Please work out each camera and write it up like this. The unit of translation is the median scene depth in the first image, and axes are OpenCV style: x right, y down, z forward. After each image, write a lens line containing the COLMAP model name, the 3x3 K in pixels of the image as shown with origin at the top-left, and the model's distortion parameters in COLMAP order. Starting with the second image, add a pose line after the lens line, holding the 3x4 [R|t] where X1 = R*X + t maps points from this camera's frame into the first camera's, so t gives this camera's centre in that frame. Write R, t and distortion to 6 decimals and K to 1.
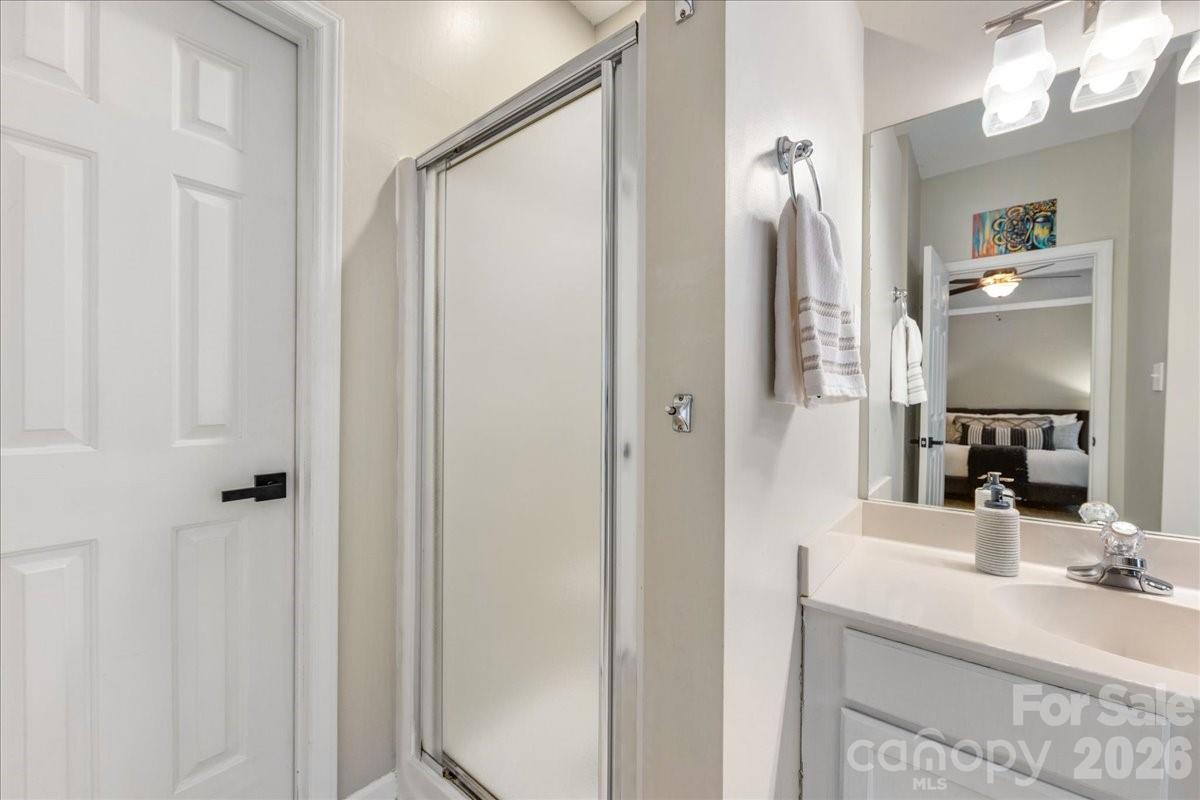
lens RADIAL K [[469.6, 0, 600.1], [0, 469.6, 403.4], [0, 0, 1]] dist [-0.004984, 0.000278]
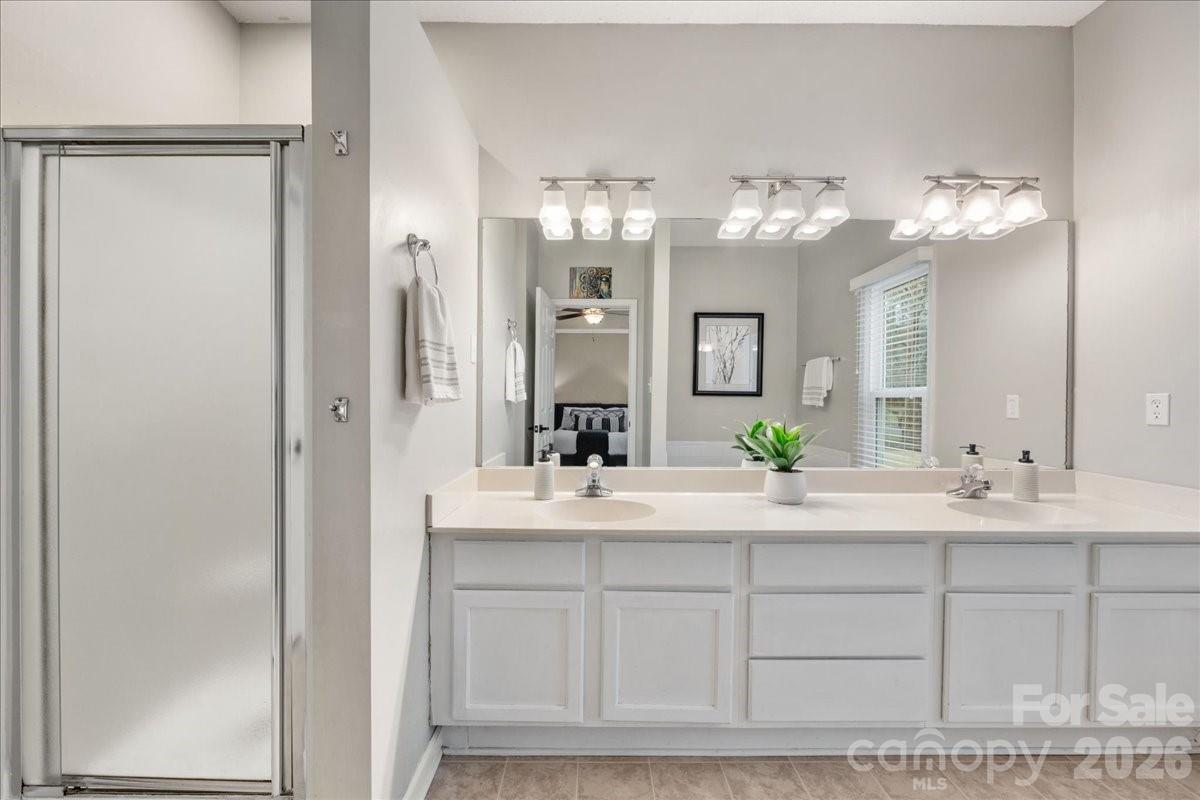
lens RADIAL K [[469.6, 0, 598.1], [0, 469.6, 403.3], [0, 0, 1]] dist [-0.004984, 0.000278]
pose [[0.779021, -0.006562, 0.626963, -0.090716], [0.001693, 0.999964, 0.008362, -0.007978], [-0.626996, -0.005453, 0.779004, -0.495351]]
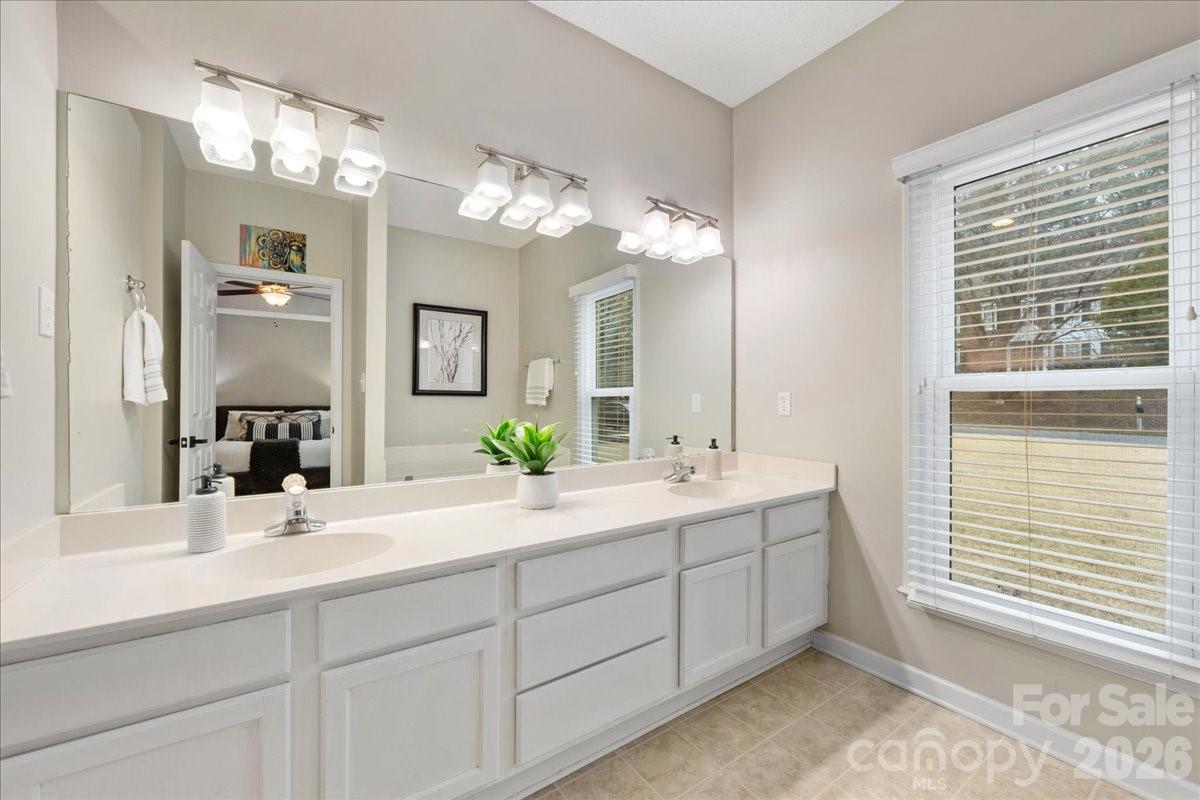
lens RADIAL K [[469.6, 0, 598.1], [0, 469.6, 402.8], [0, 0, 1]] dist [-0.004984, 0.000278]
pose [[0.289197, -0.010127, 0.957216, 0.034567], [0.007078, 0.999939, 0.008440, -0.000769], [-0.957243, 0.004334, 0.289251, -0.251175]]
